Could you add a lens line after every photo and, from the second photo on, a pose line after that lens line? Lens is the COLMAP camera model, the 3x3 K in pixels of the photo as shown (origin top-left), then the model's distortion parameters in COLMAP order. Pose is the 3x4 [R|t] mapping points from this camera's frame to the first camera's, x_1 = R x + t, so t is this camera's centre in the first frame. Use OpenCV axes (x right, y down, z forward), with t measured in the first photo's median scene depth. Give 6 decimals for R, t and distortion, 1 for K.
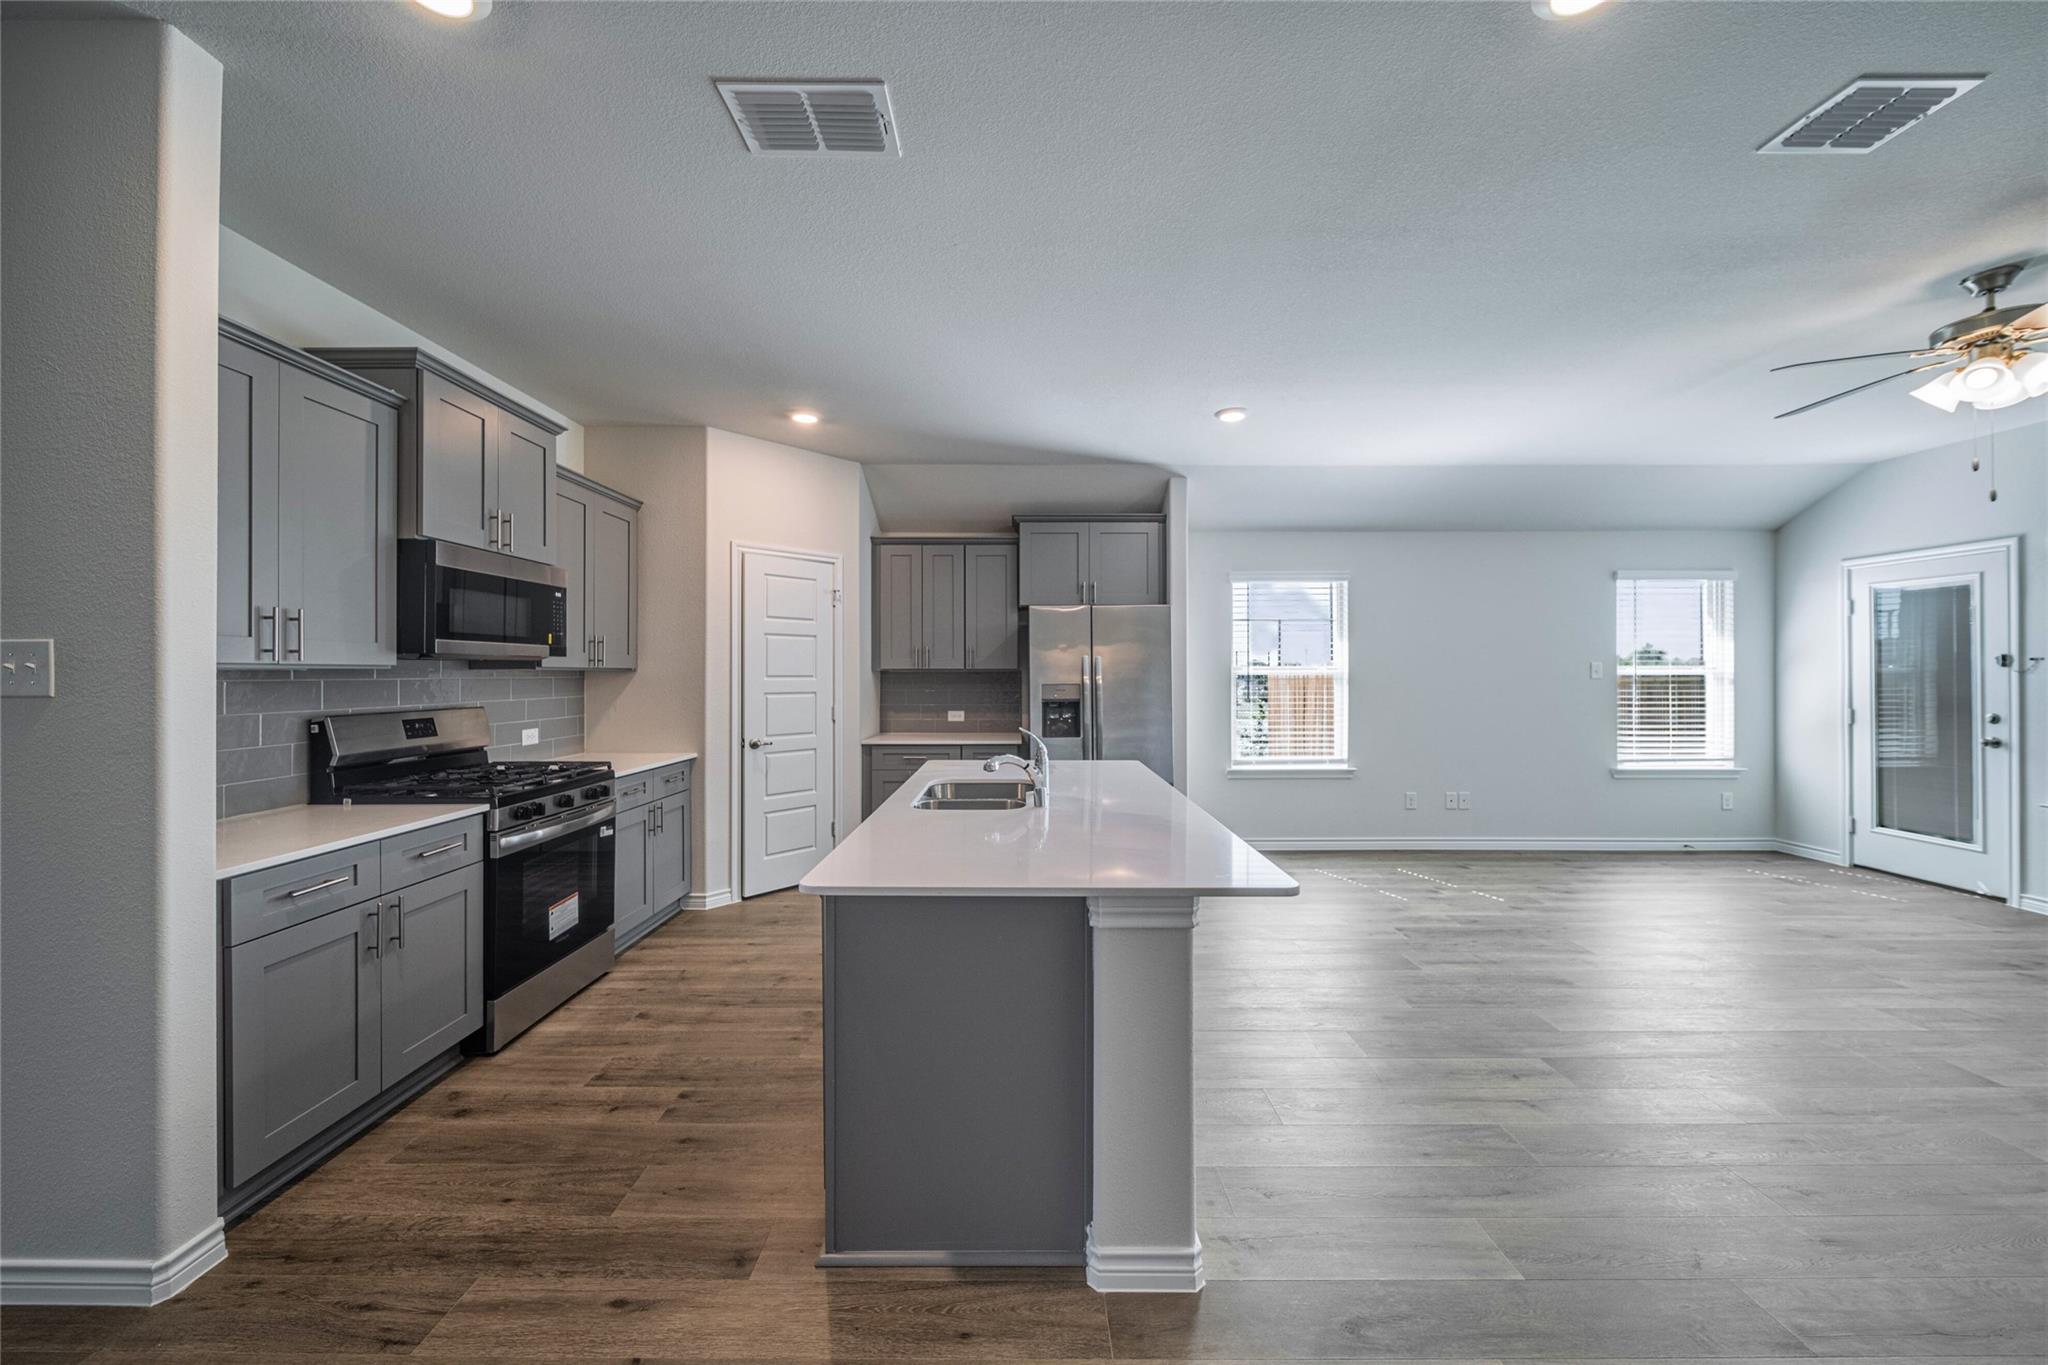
lens RADIAL K [[739.0, 0, 1027.1], [0, 739.0, 687.4], [0, 0, 1]] dist [-0.000547, -0.000405]
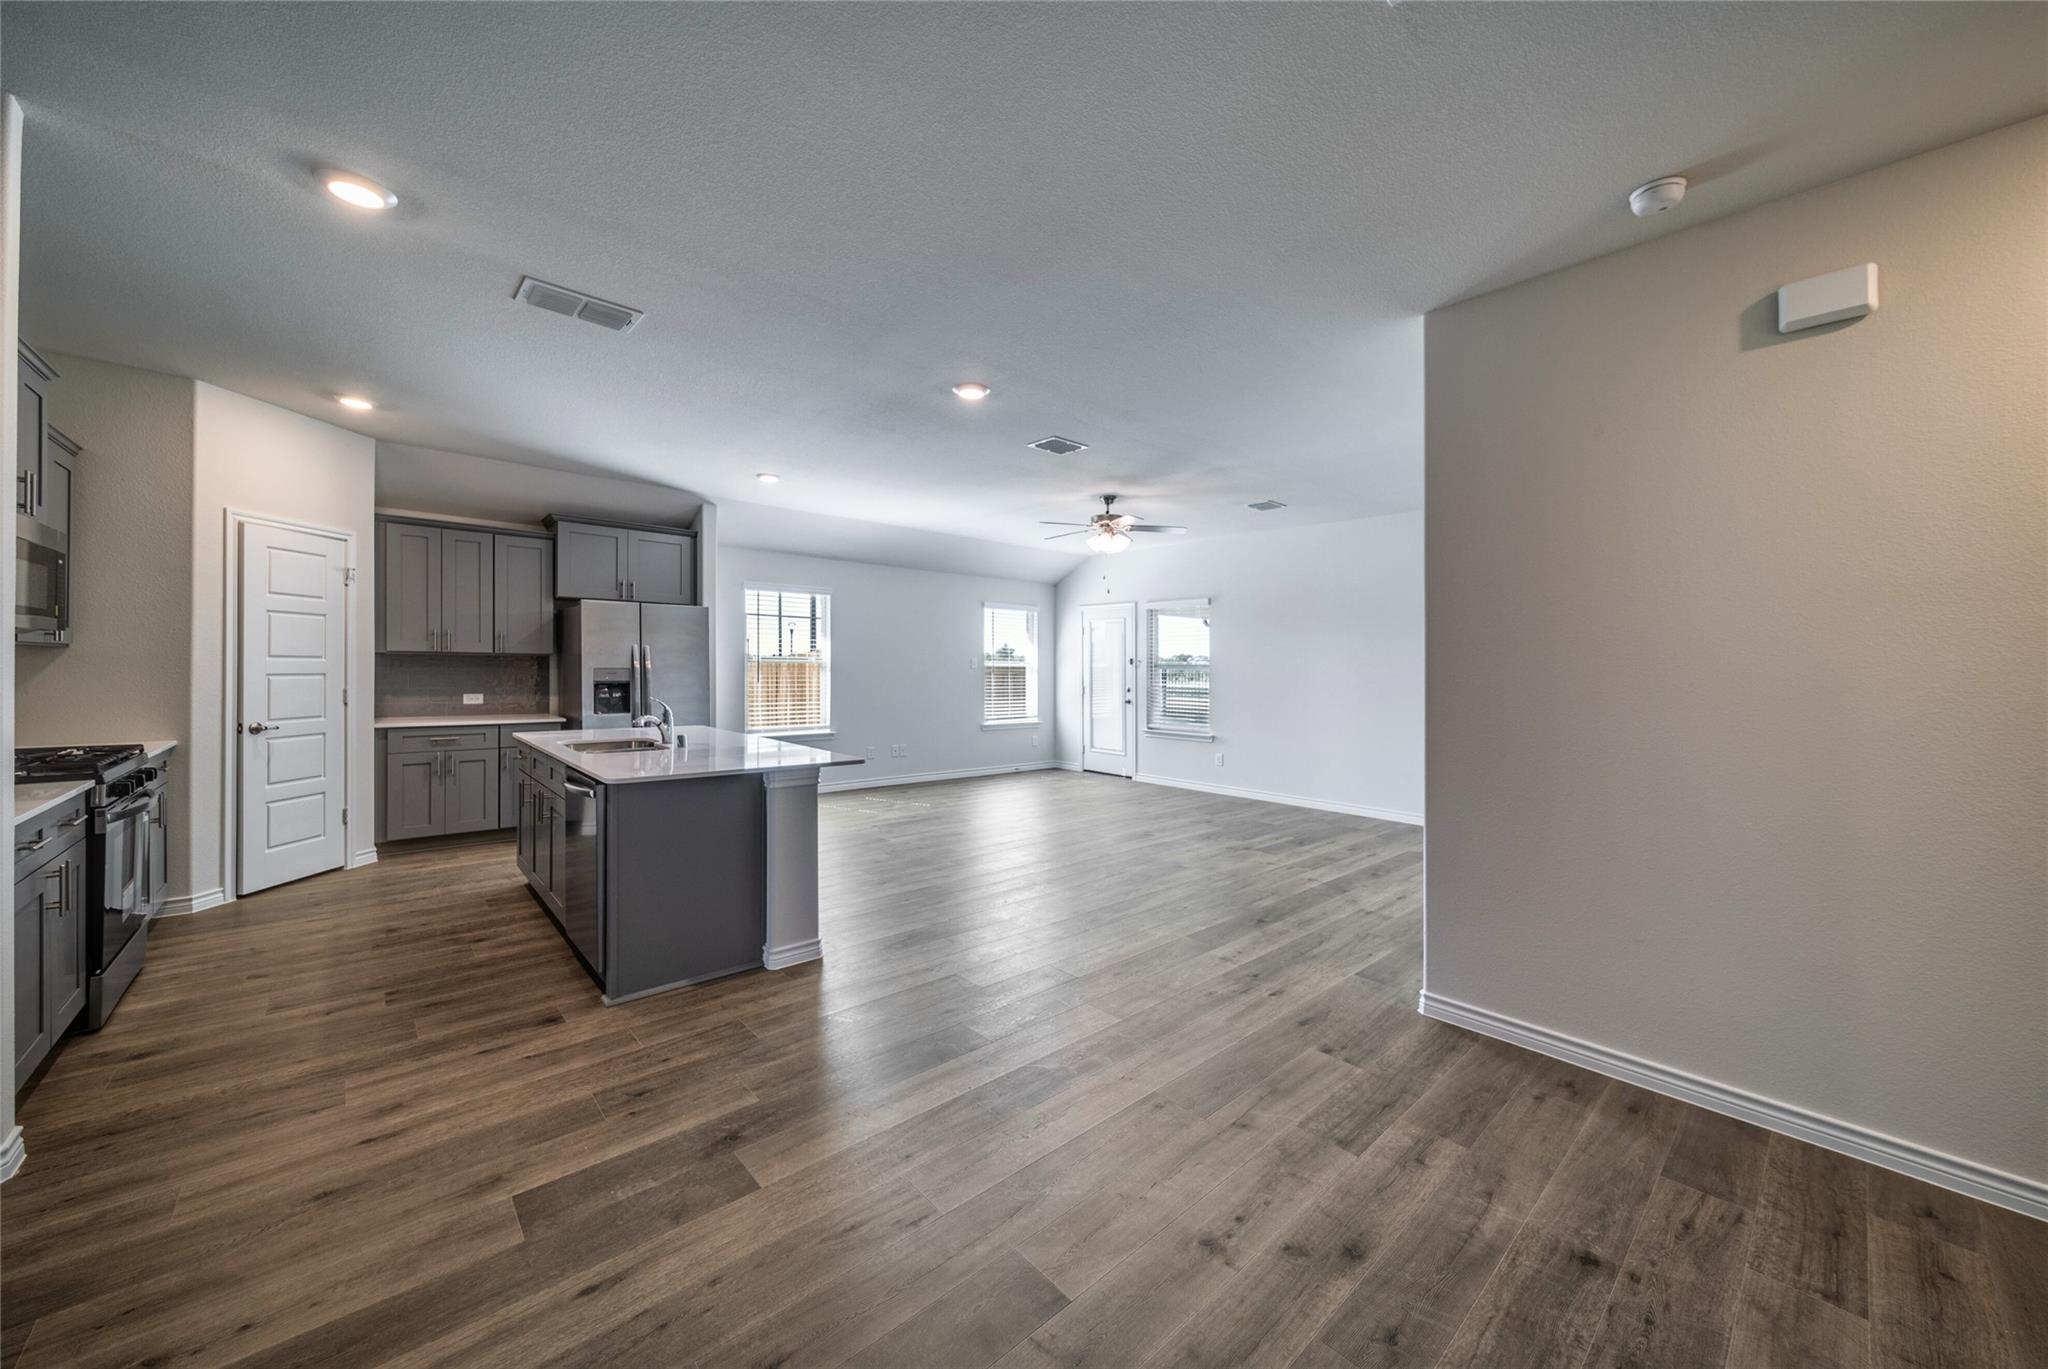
lens RADIAL K [[739.0, 0, 1027.1], [0, 739.0, 689.4], [0, 0, 1]] dist [-0.000547, -0.000405]
pose [[0.746913, -0.008539, 0.664867, -0.239867], [-0.003297, 0.999858, 0.016544, 0.007664], [-0.664914, -0.014549, 0.746778, -0.313676]]
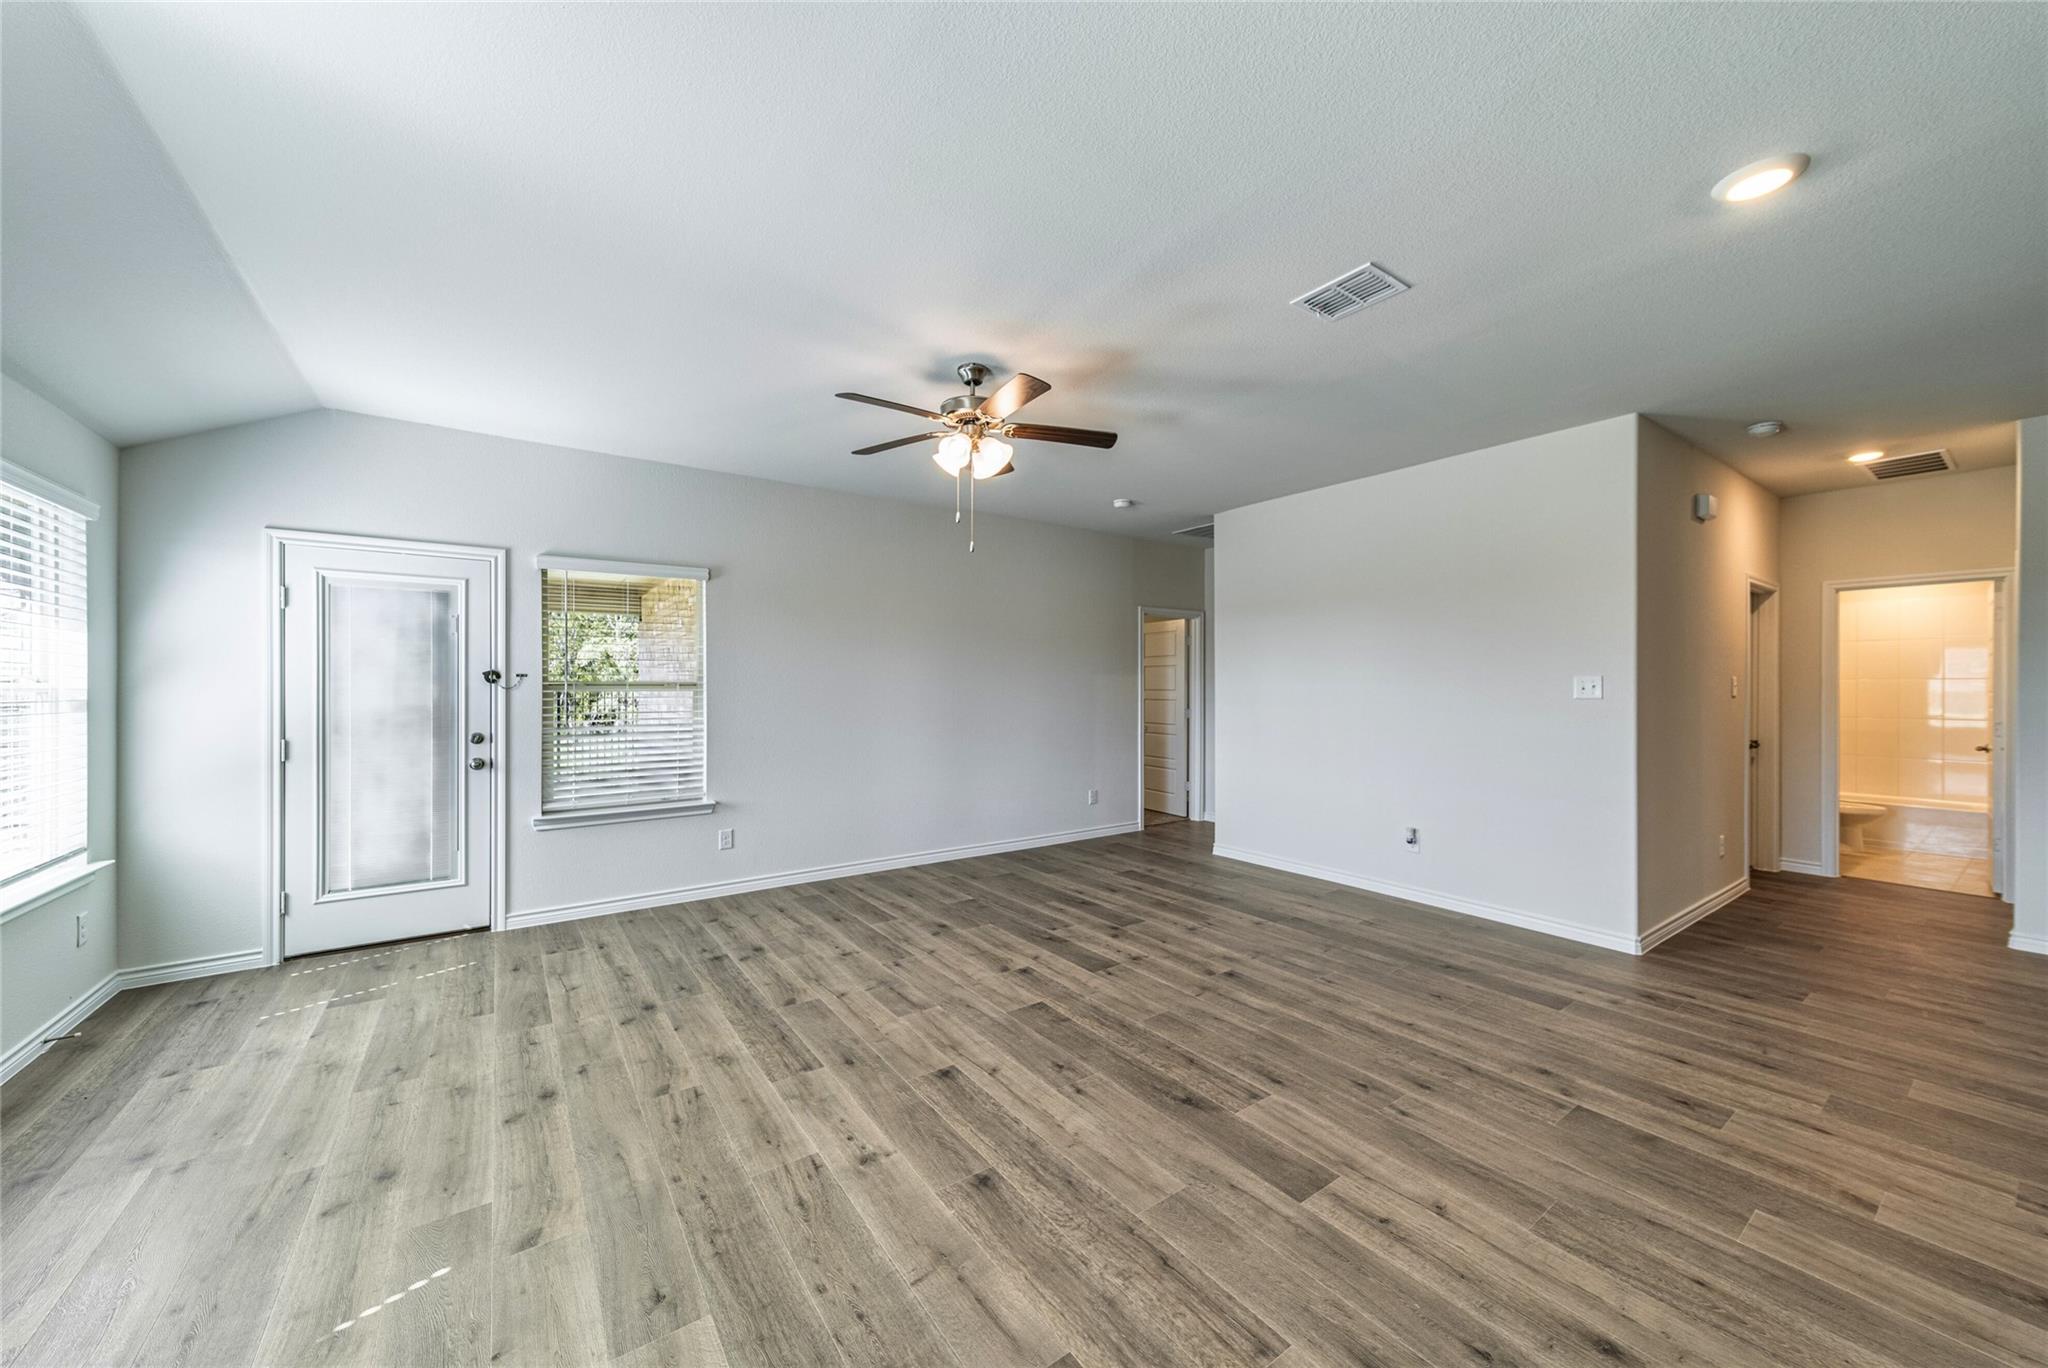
lens RADIAL K [[739.0, 0, 1027.1], [0, 739.0, 688.9], [0, 0, 1]] dist [-0.000547, -0.000405]
pose [[-0.578027, -0.001505, 0.816016, 0.129584], [0.014819, 0.999814, 0.012341, -0.019425], [-0.815883, 0.019226, -0.577897, 0.872540]]
